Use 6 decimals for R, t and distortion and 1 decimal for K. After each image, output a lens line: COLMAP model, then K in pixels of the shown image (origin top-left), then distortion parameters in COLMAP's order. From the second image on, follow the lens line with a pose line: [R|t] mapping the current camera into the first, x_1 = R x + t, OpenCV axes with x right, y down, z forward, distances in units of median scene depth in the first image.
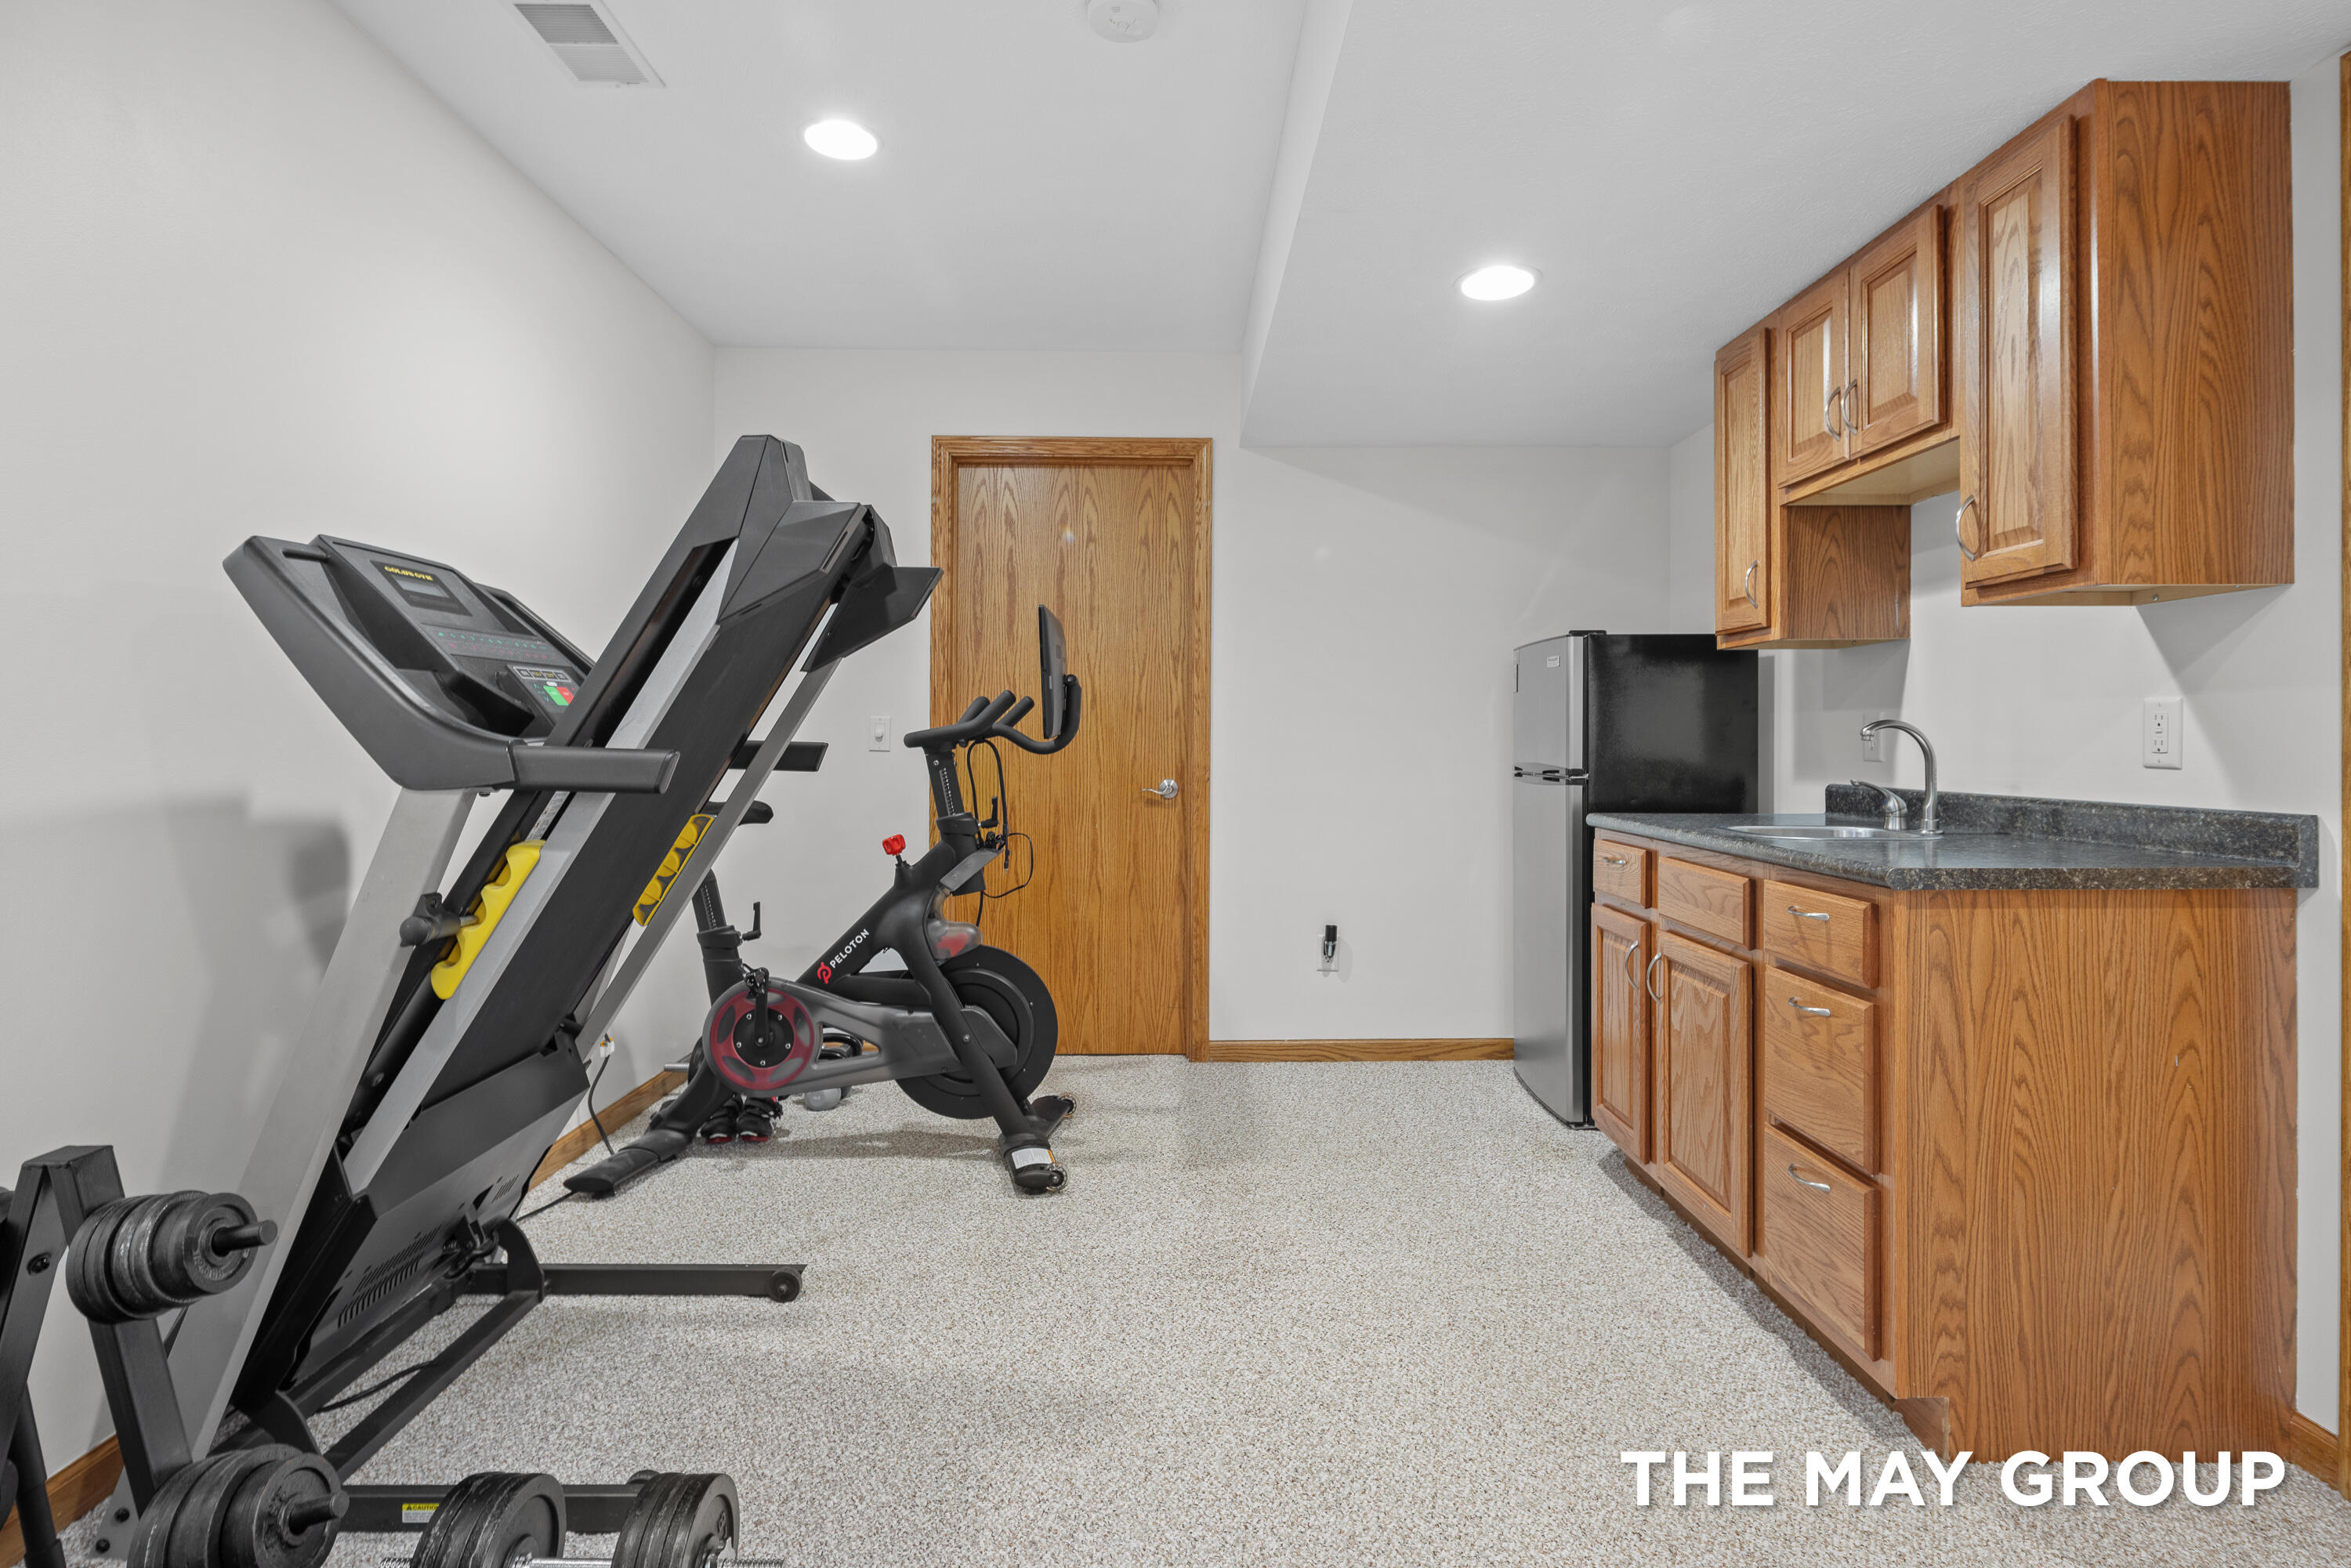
lens RADIAL K [[1138.3, 0, 1170.7], [0, 1138.3, 733.7], [0, 0, 1]] dist [-0.000559, -0.000158]
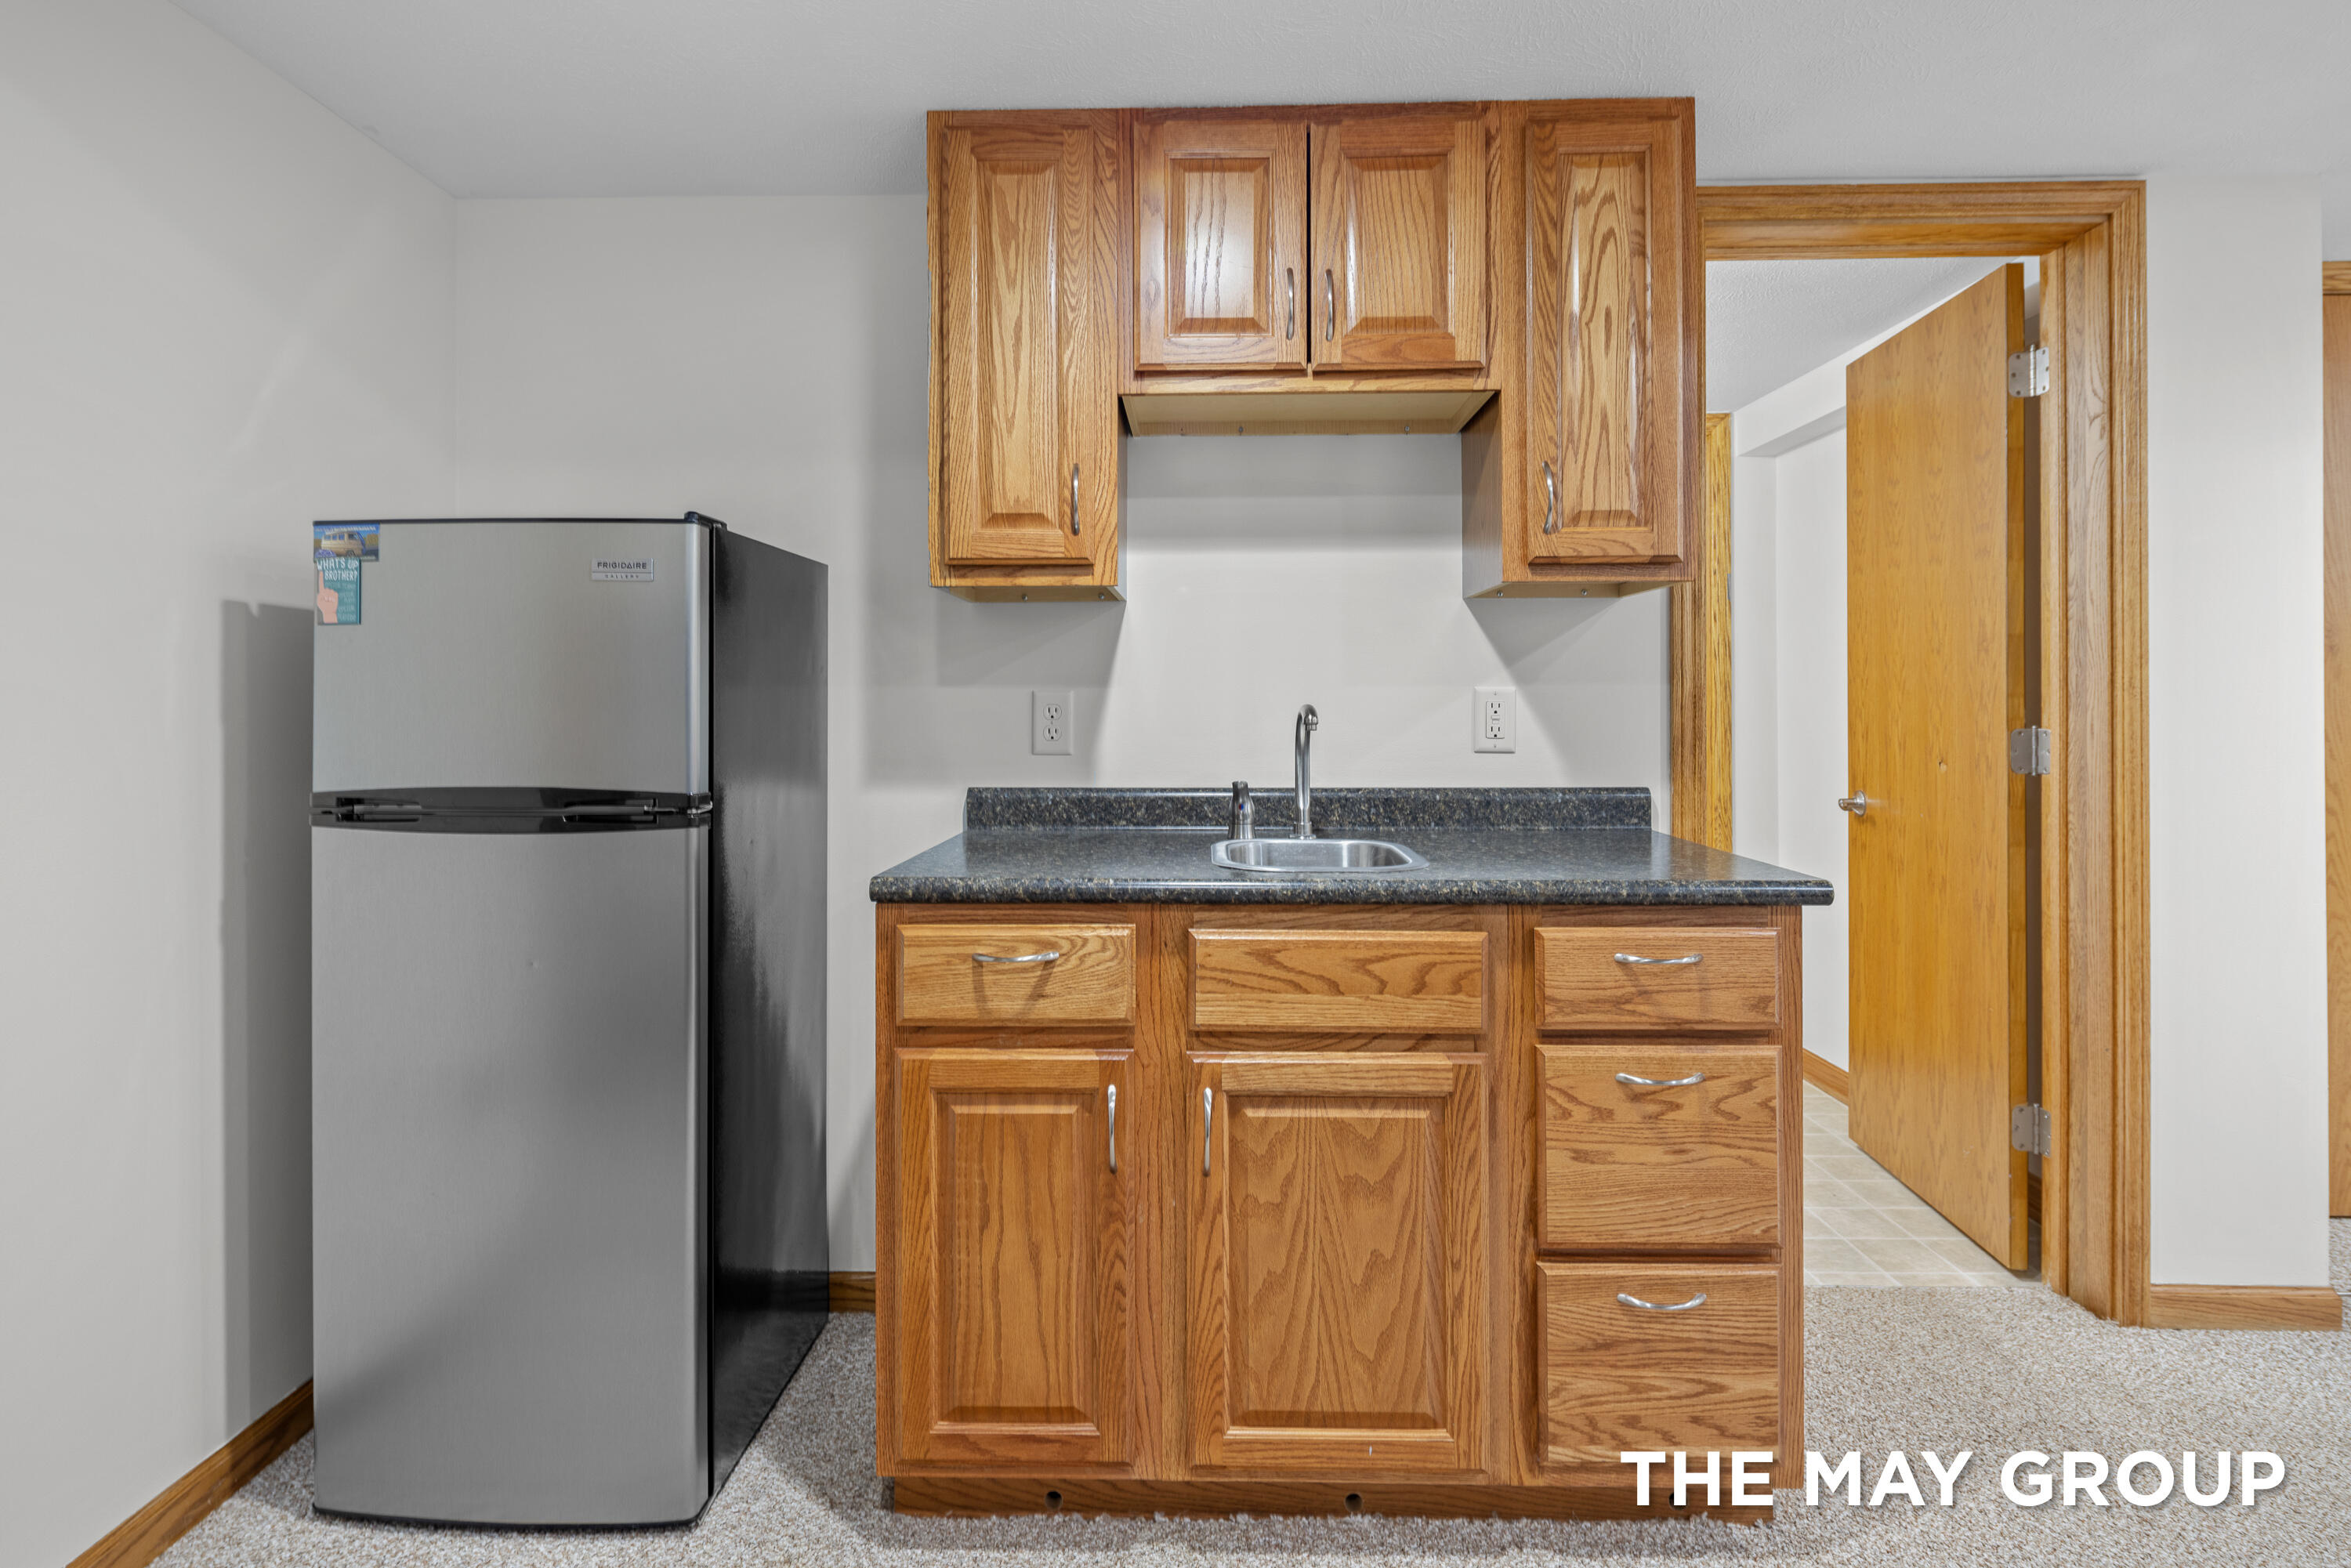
lens RADIAL K [[1138.3, 0, 1167.7], [0, 1138.3, 706.8], [0, 0, 1]] dist [-0.000559, -0.000158]
pose [[0.031654, 0.006179, 0.999480, -0.191707], [-0.001106, 0.999980, -0.006147, -0.005139], [-0.999498, -0.000911, 0.031661, 1.128167]]
